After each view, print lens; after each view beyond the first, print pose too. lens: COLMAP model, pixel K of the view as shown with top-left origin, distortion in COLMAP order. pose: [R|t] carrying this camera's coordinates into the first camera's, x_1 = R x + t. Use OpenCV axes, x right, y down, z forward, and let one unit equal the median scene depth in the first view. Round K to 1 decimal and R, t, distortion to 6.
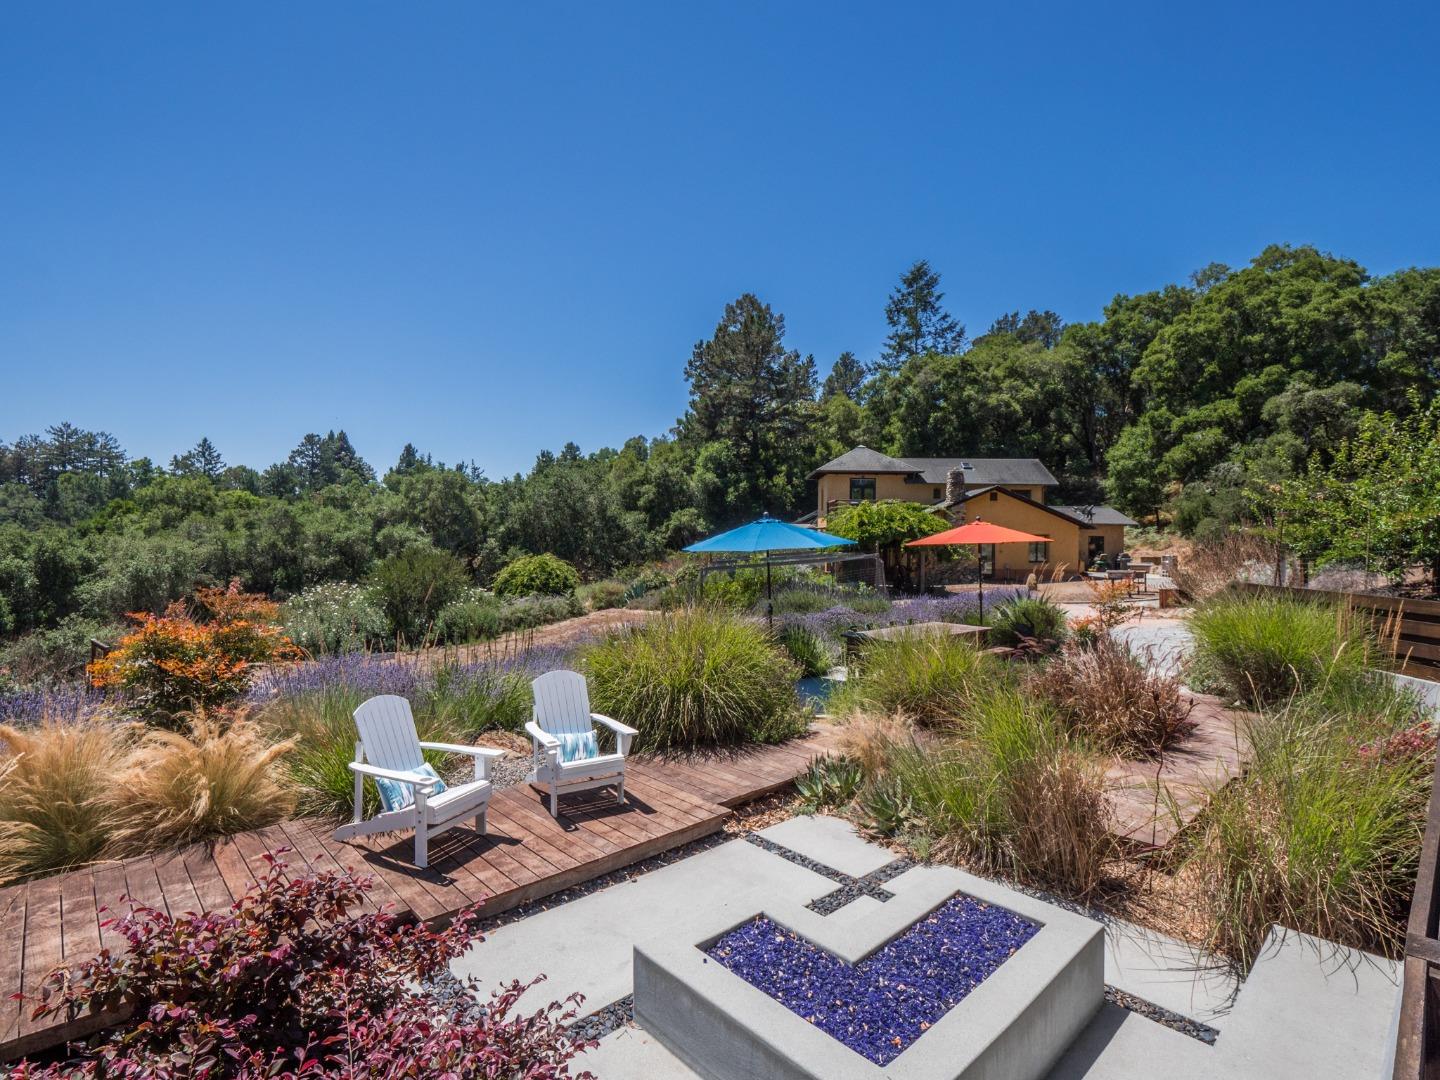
lens RADIAL K [[710.3, 0, 754.5], [0, 710.3, 536.5], [0, 0, 1]] dist [-0.012387, -0.002296]
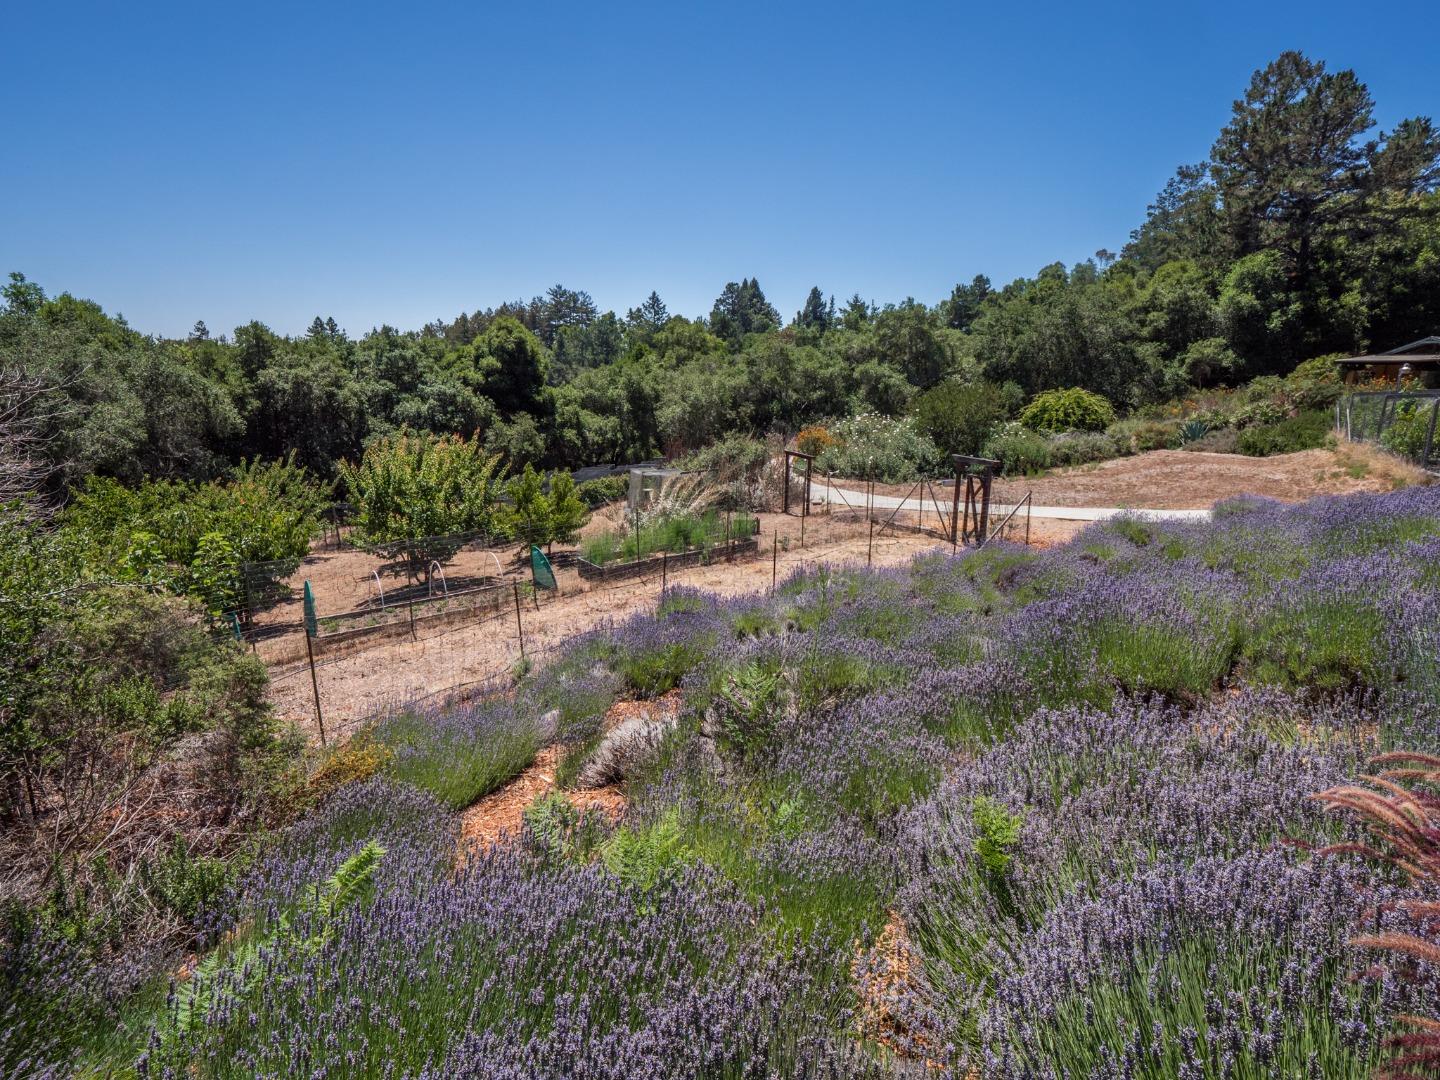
lens RADIAL K [[710.3, 0, 714.4], [0, 710.3, 527.4], [0, 0, 1]] dist [-0.012387, -0.002296]
pose [[0.872807, 0.100618, -0.477582, -0.195298], [-0.003291, 0.979710, 0.200393, 0.015091], [0.488055, -0.173332, 0.855429, -0.049755]]
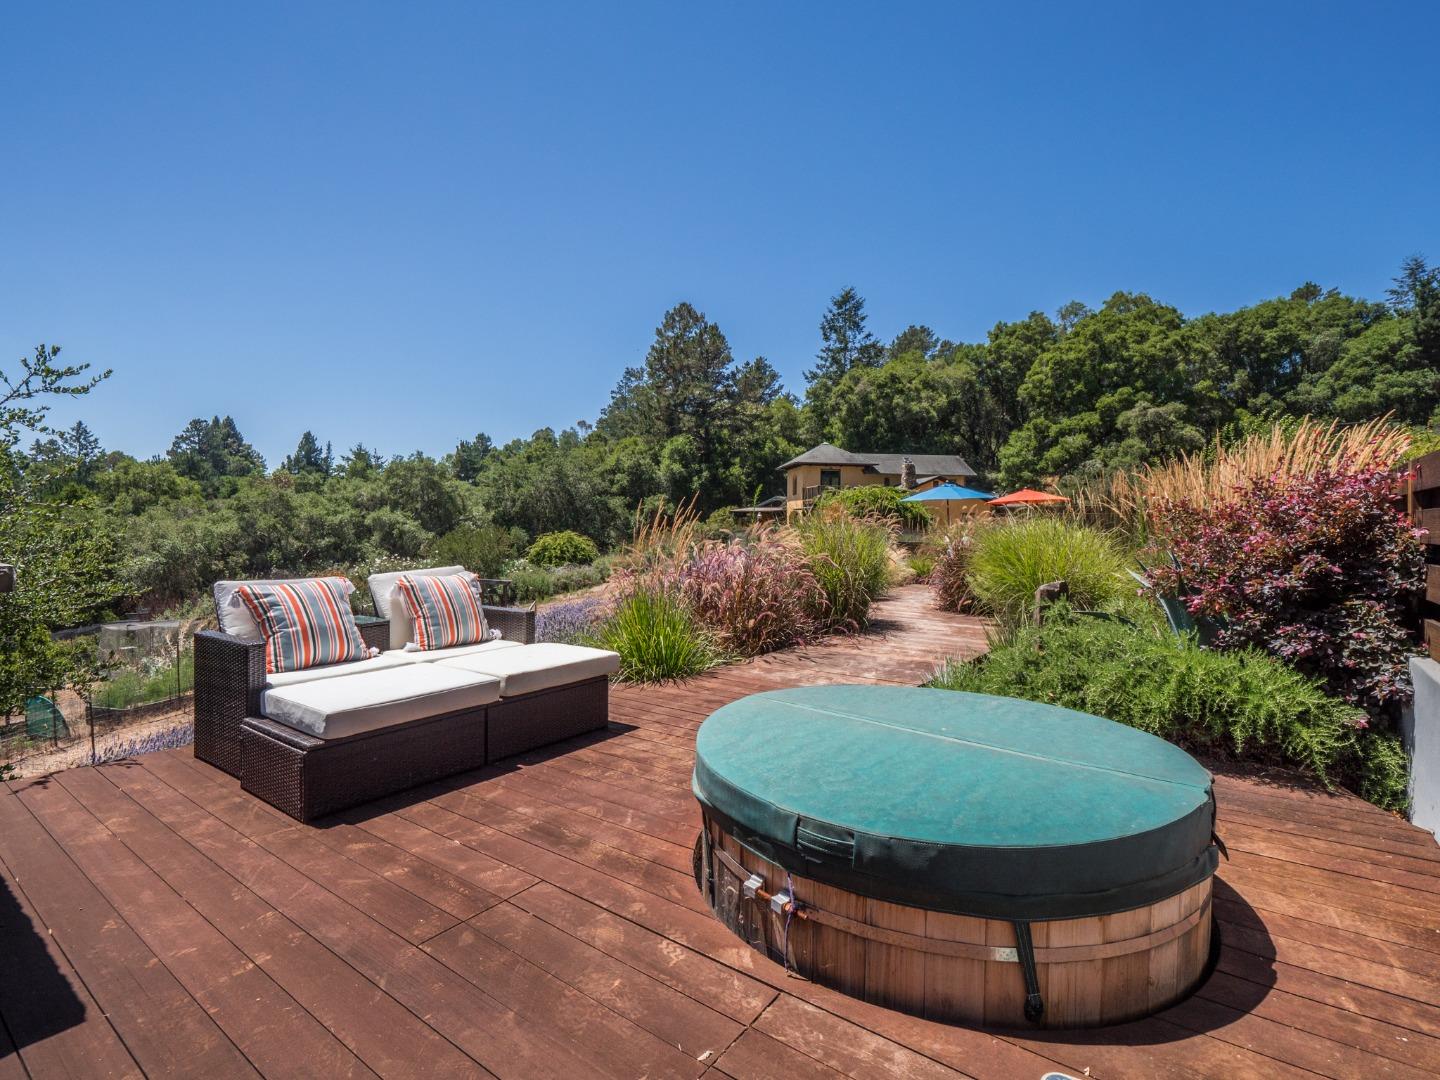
lens RADIAL K [[710.3, 0, 734.7], [0, 710.3, 542.2], [0, 0, 1]] dist [-0.012387, -0.002296]
pose [[0.984603, -0.006662, 0.174676, -0.180680], [0.003919, 0.999864, 0.016041, 0.020001], [-0.174759, -0.015110, 0.984495, -0.154087]]
